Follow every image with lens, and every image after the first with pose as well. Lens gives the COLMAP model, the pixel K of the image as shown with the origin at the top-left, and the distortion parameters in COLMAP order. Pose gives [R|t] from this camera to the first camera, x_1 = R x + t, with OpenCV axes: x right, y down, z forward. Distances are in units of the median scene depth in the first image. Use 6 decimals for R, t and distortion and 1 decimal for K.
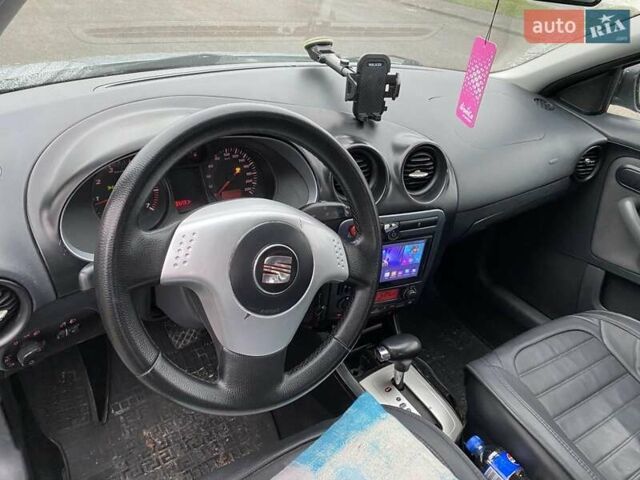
lens RADIAL K [[484.6, 0, 322.6], [0, 484.6, 237.5], [0, 0, 1]] dist [0.038098, -0.043496]
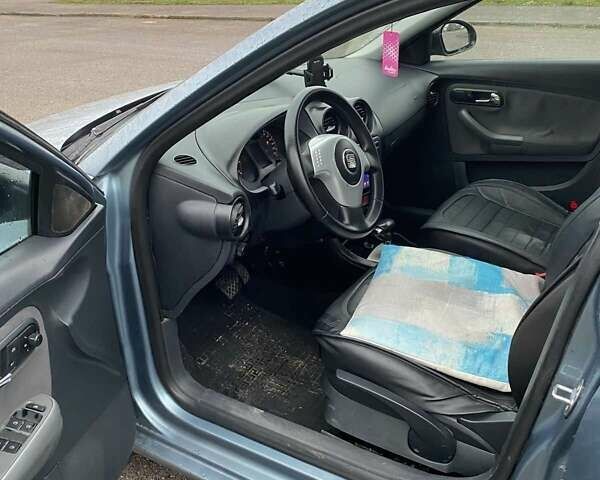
lens RADIAL K [[596.4, 0, 300.0], [0, 596.4, 240.0], [0, 0, 1]] dist [0.114140, -0.241391]
pose [[0.892423, -0.322564, 0.315489, -0.564552], [0.346495, 0.937810, -0.021286, 0.169629], [-0.289003, 0.128311, 0.948691, -0.603201]]
